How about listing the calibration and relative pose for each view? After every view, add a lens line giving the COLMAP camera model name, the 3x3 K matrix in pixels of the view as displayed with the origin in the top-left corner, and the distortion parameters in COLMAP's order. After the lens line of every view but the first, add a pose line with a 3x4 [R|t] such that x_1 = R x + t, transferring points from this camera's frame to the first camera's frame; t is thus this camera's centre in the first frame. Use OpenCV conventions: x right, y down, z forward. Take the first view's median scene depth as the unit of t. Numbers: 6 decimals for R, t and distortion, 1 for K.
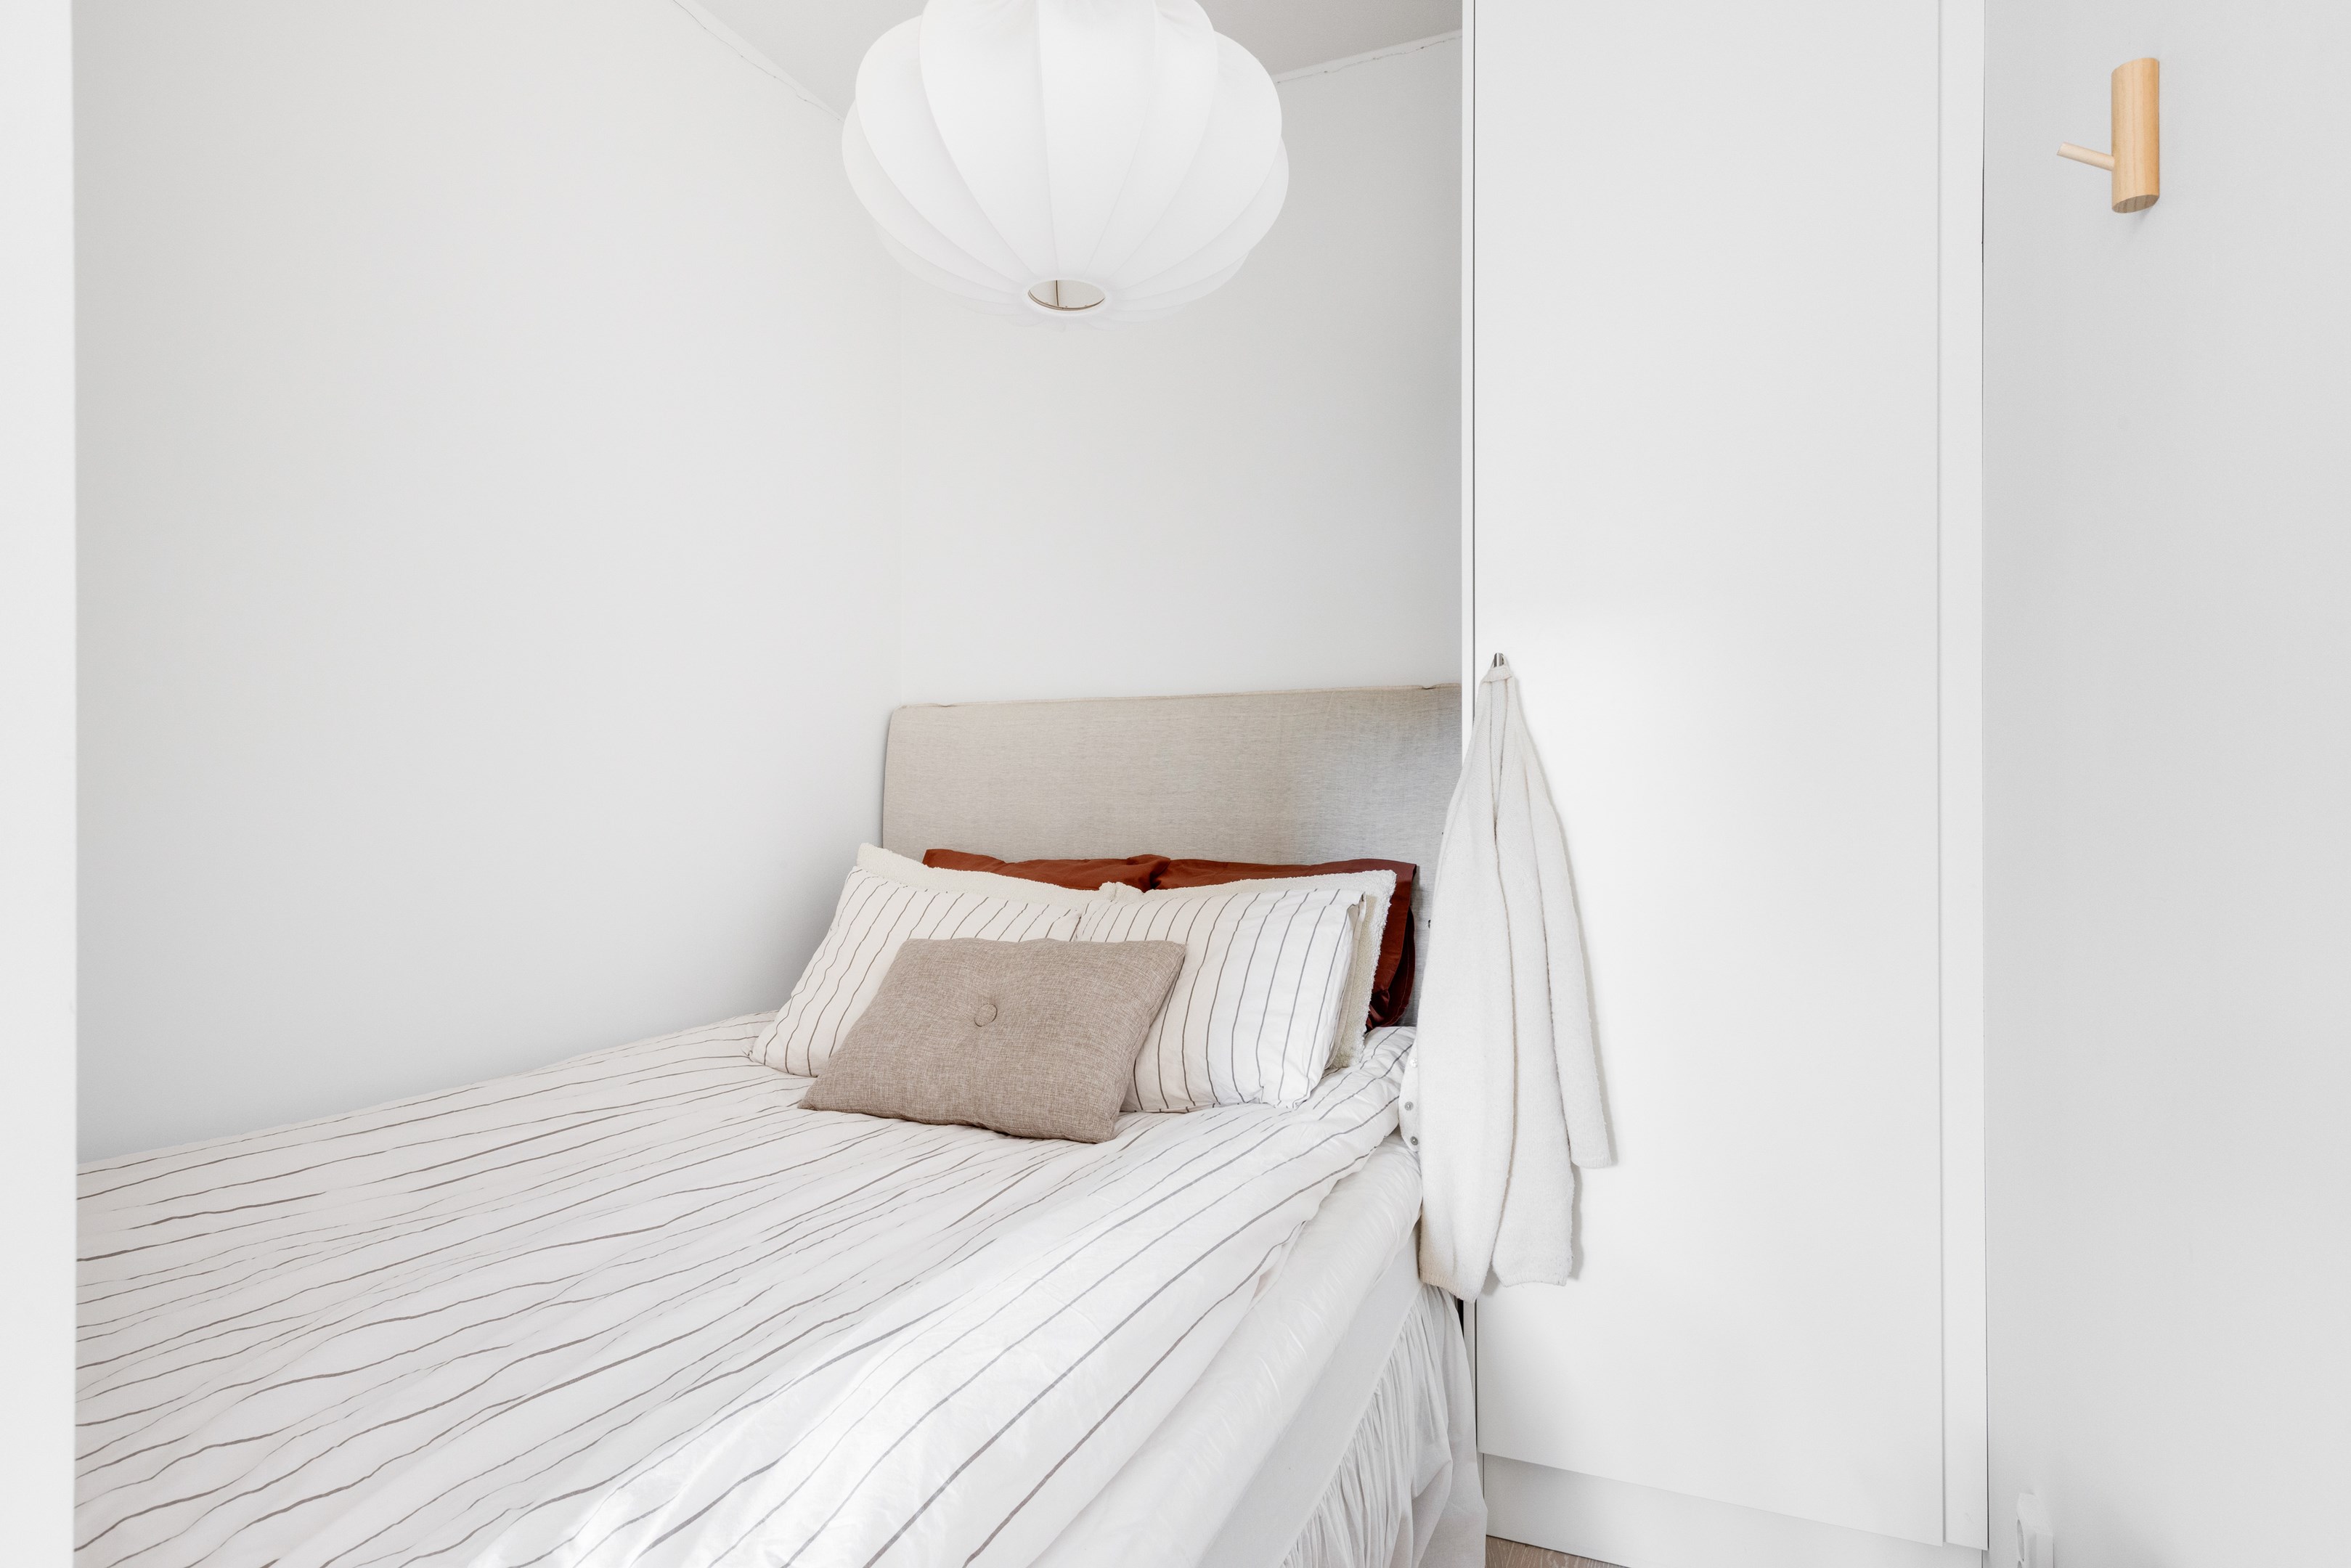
lens RADIAL K [[1375.5, 0, 1183.3], [0, 1375.5, 802.9], [0, 0, 1]] dist [-0.001118, -0.000493]
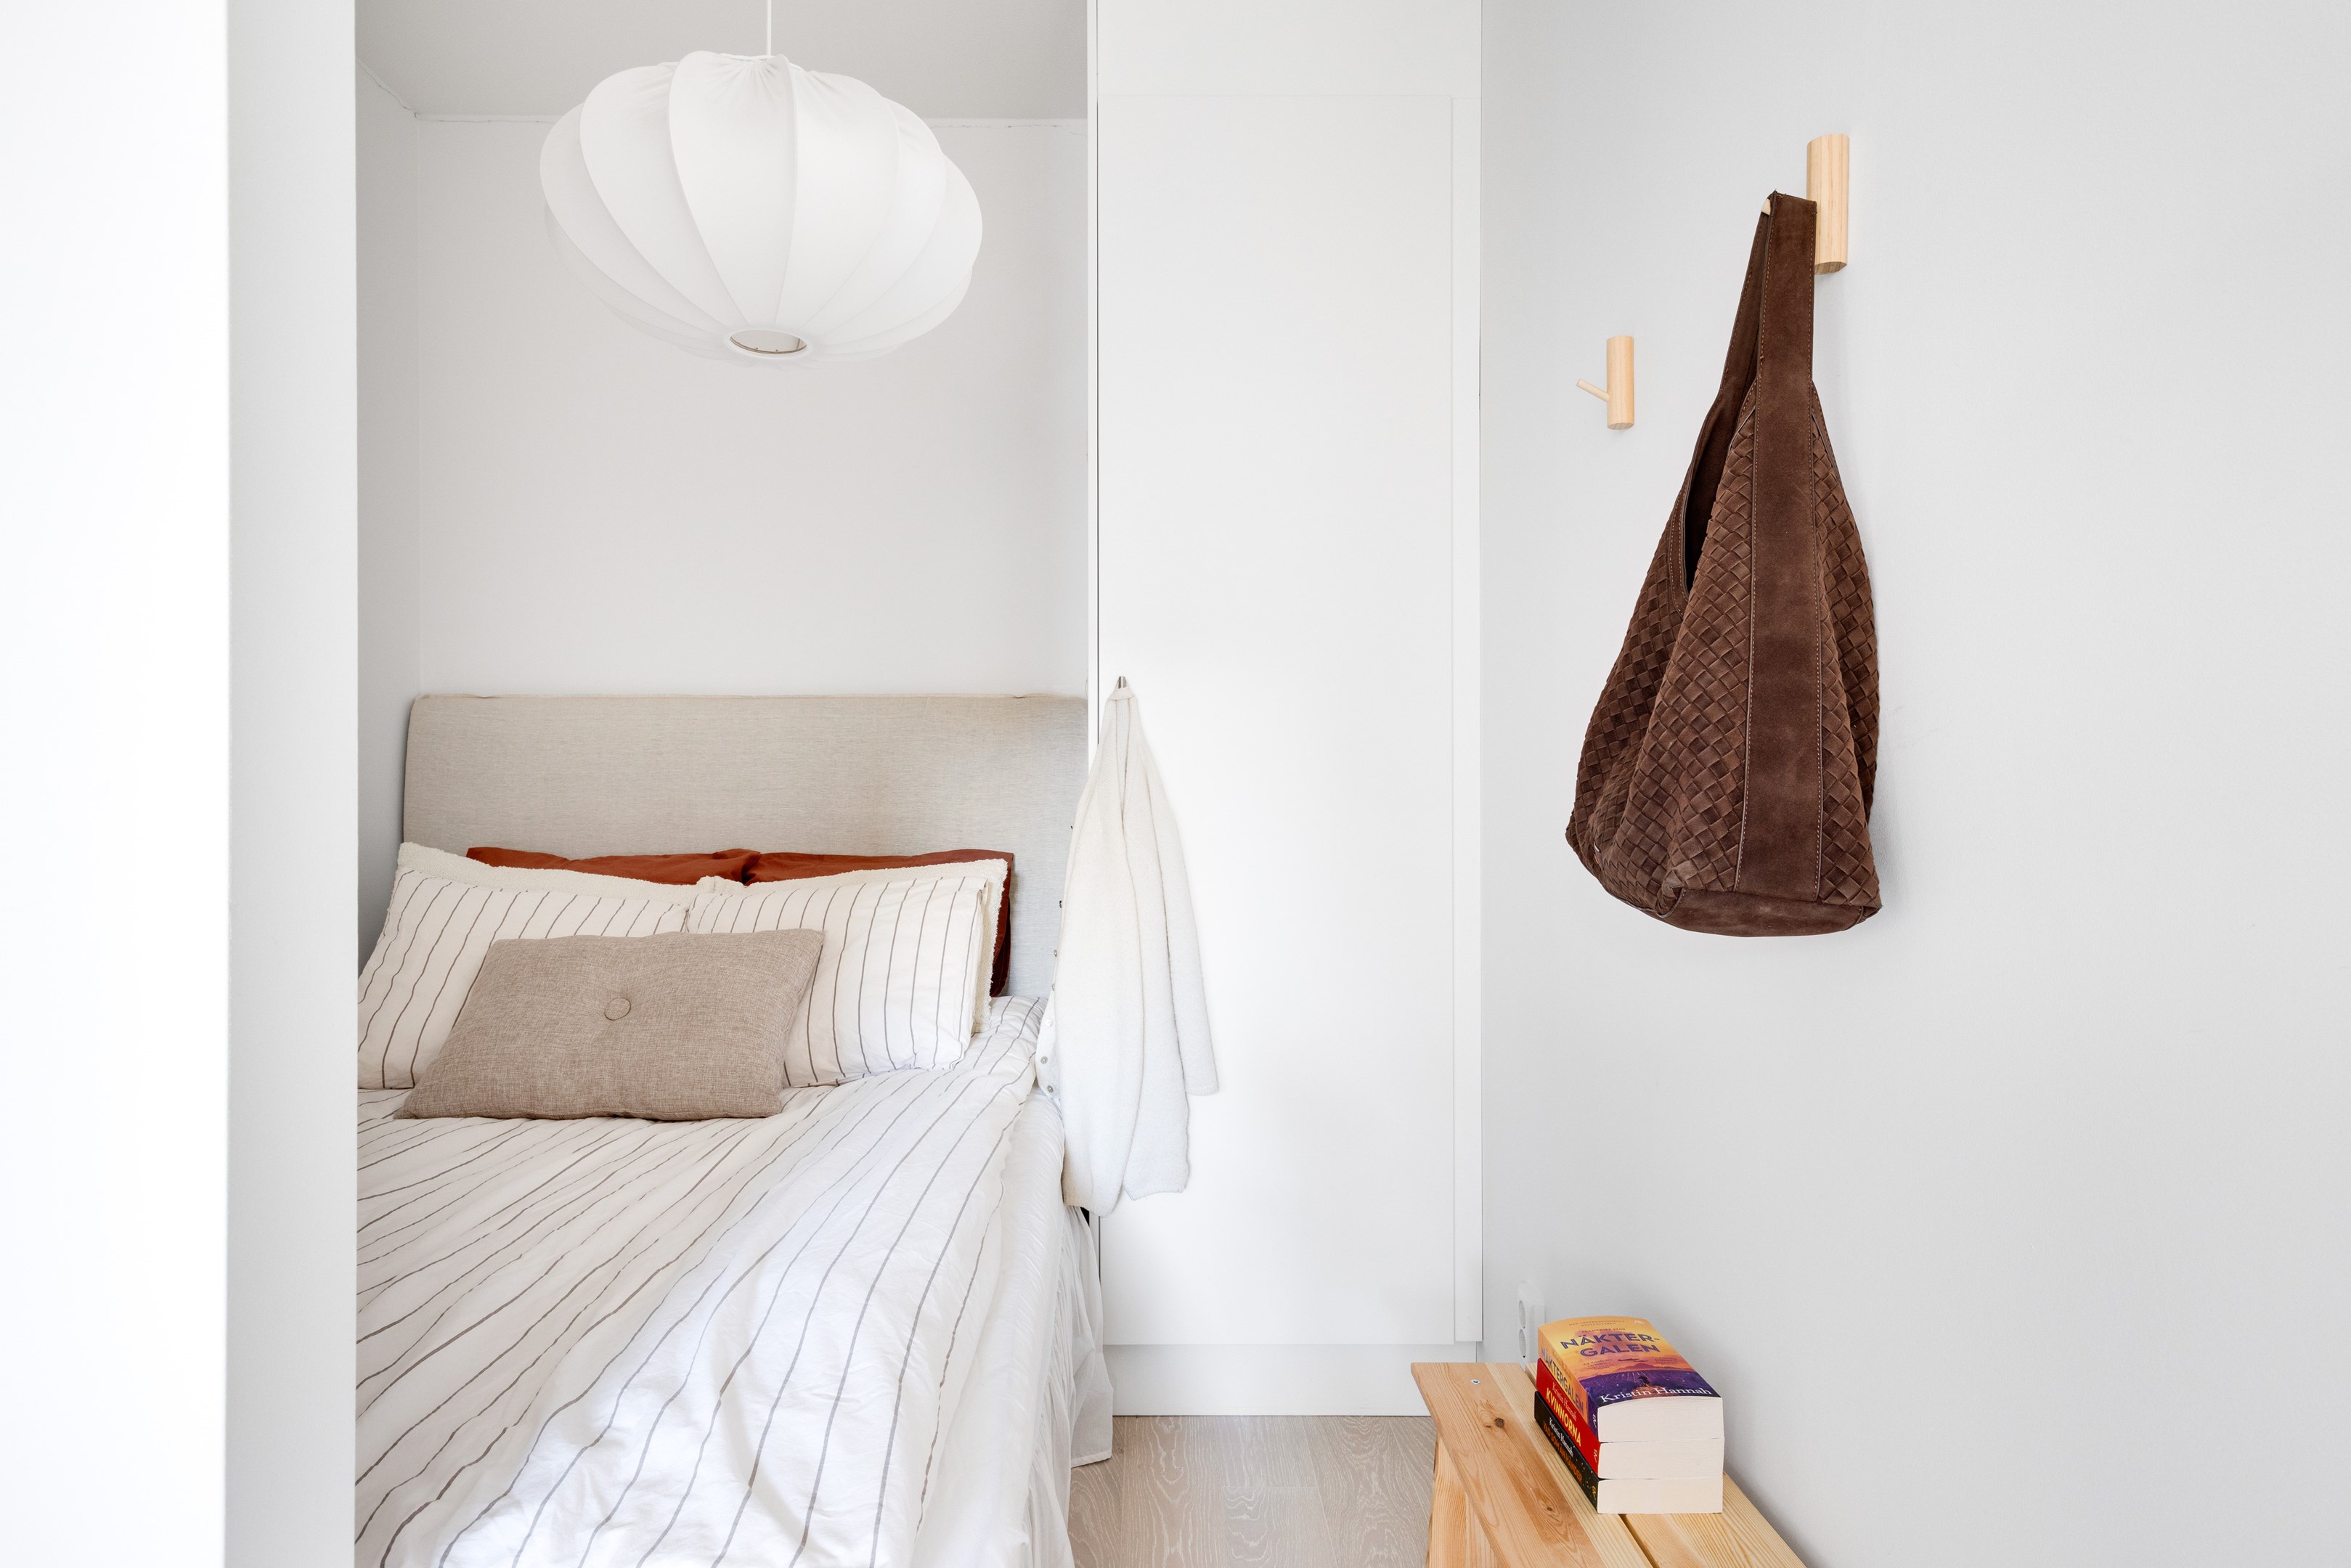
lens RADIAL K [[1368.2, 0, 1173.6], [0, 1368.2, 793.4], [0, 0, 1]] dist [-0.006428, 0.010758]
pose [[0.925931, -0.003719, 0.377675, -0.158838], [0.002858, 0.999992, 0.002840, -0.008907], [-0.377682, -0.001550, 0.925934, -0.109512]]
